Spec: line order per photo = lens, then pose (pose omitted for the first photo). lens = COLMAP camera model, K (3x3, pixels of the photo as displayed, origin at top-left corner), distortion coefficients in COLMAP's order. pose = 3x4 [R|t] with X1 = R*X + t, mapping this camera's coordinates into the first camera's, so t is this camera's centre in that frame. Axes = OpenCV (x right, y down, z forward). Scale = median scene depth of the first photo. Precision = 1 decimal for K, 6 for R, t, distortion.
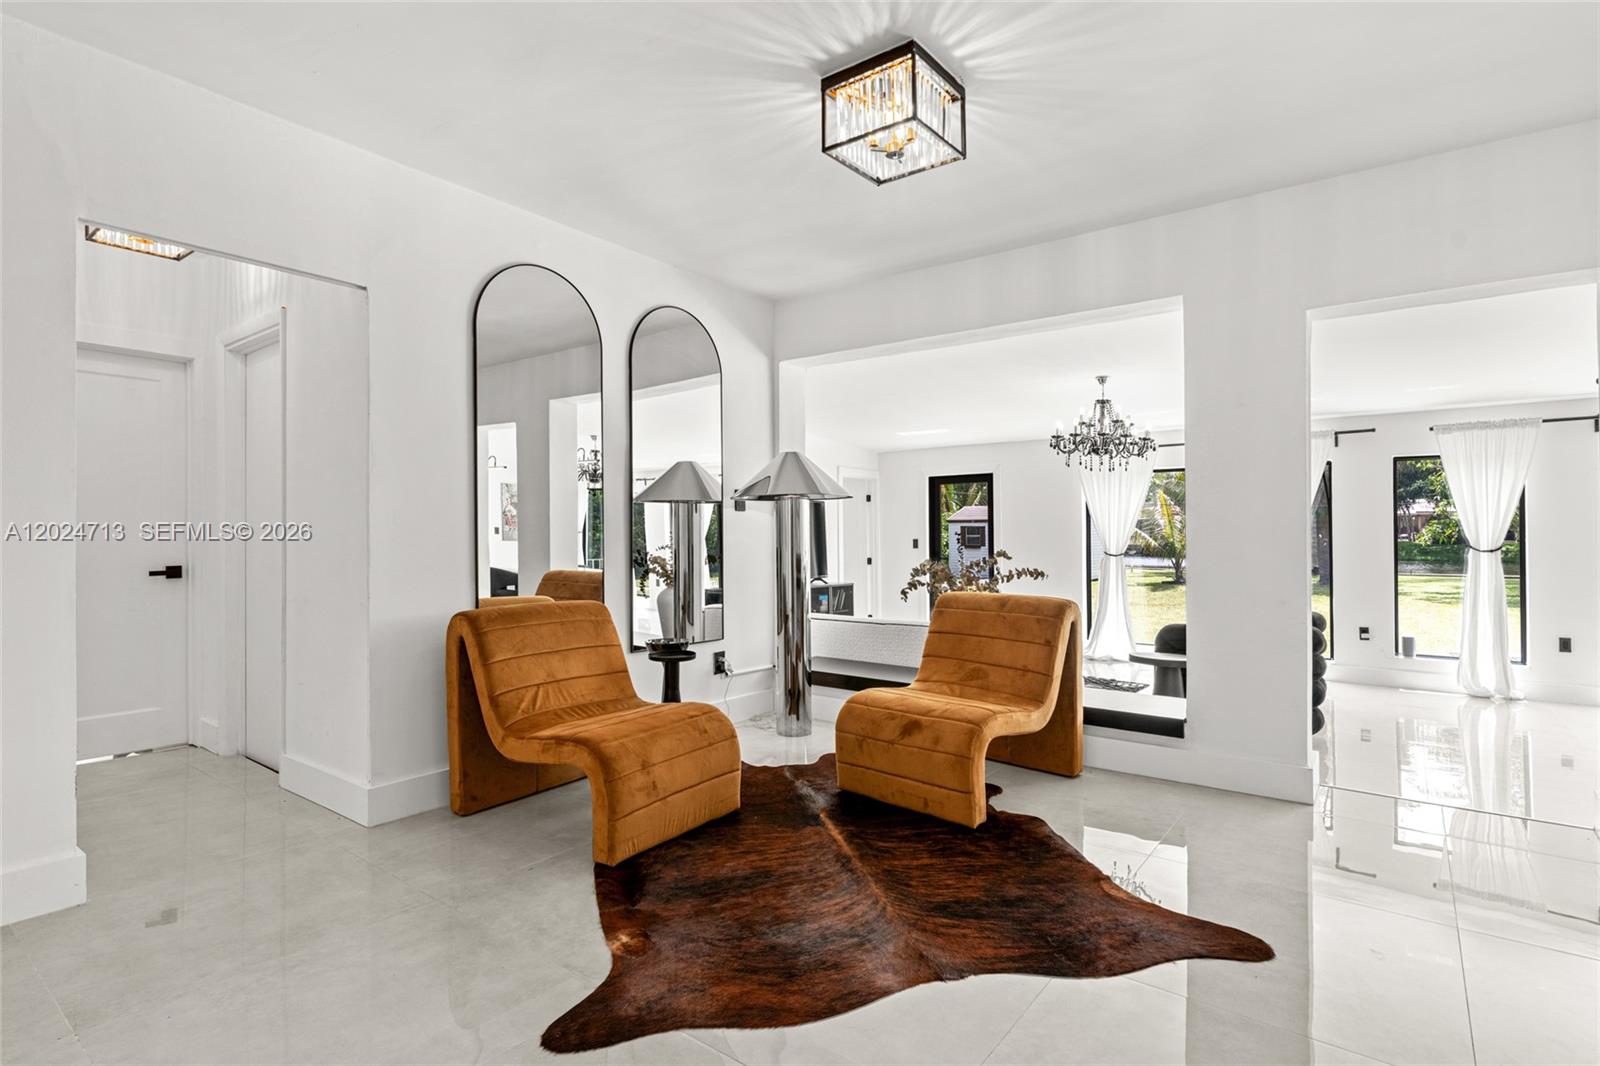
lens RADIAL K [[783.2, 0, 804.5], [0, 783.2, 529.7], [0, 0, 1]] dist [0.002871, 0.000213]
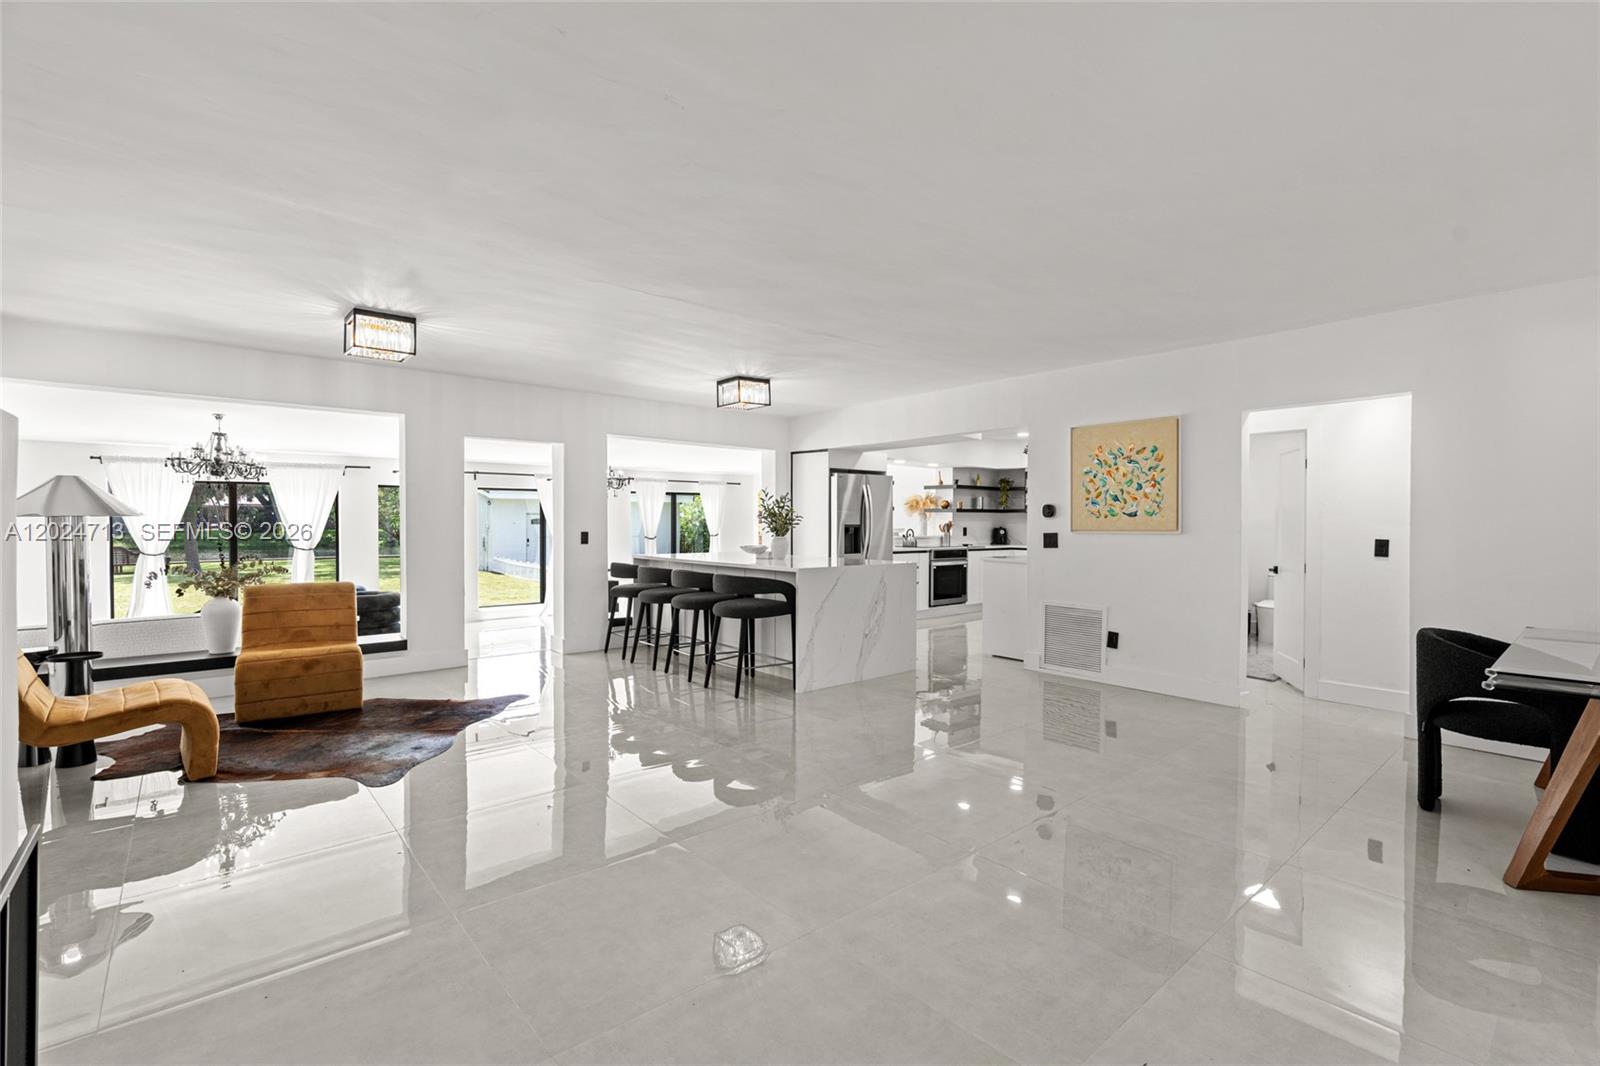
lens RADIAL K [[722.0, 0, 803.6], [0, 722.0, 525.7], [0, 0, 1]] dist [-0.000792, -0.000015]
pose [[0.204026, -0.004579, 0.978955, -0.805082], [-0.002684, 0.999983, 0.005236, -0.034946], [-0.978962, -0.003696, 0.204010, -0.226373]]
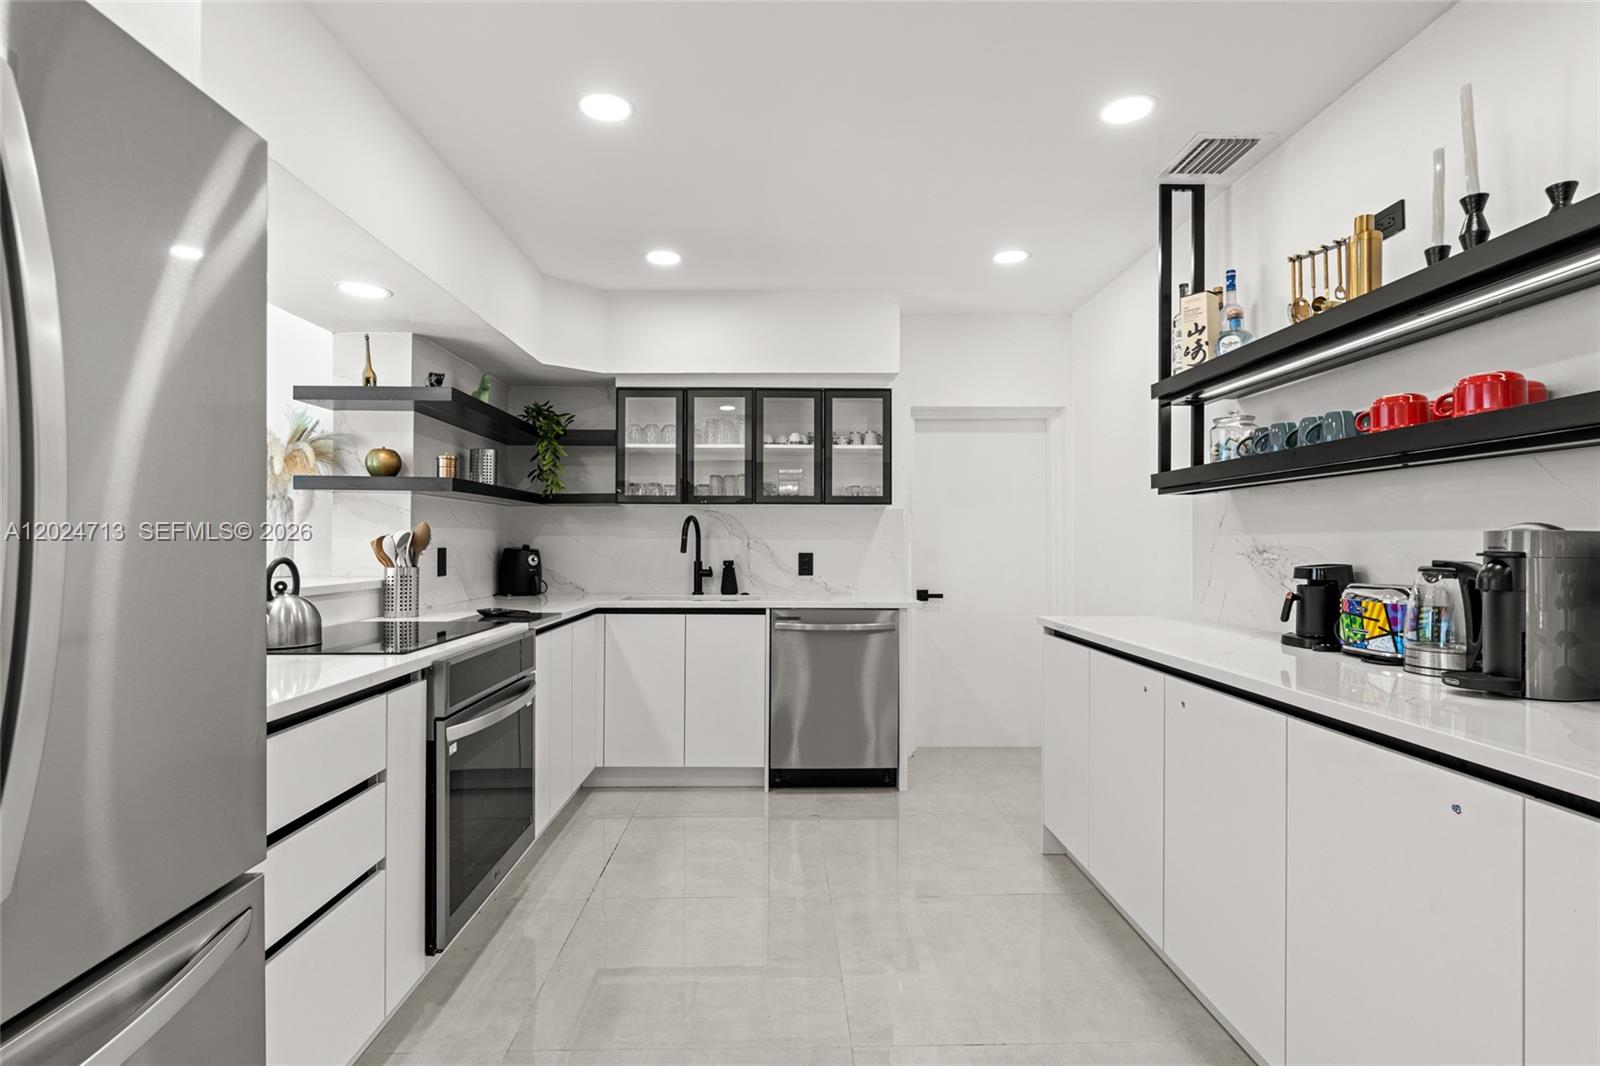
lens RADIAL K [[811.7, 0, 800.0], [0, 811.7, 533.0], [0, 0, 1]] dist [-0.000719, 0.000375]
pose [[-0.628399, 0.007234, 0.777858, 0.865887], [-0.000206, 0.999955, -0.009466, -0.024649], [-0.777891, -0.006109, -0.628369, -0.026892]]
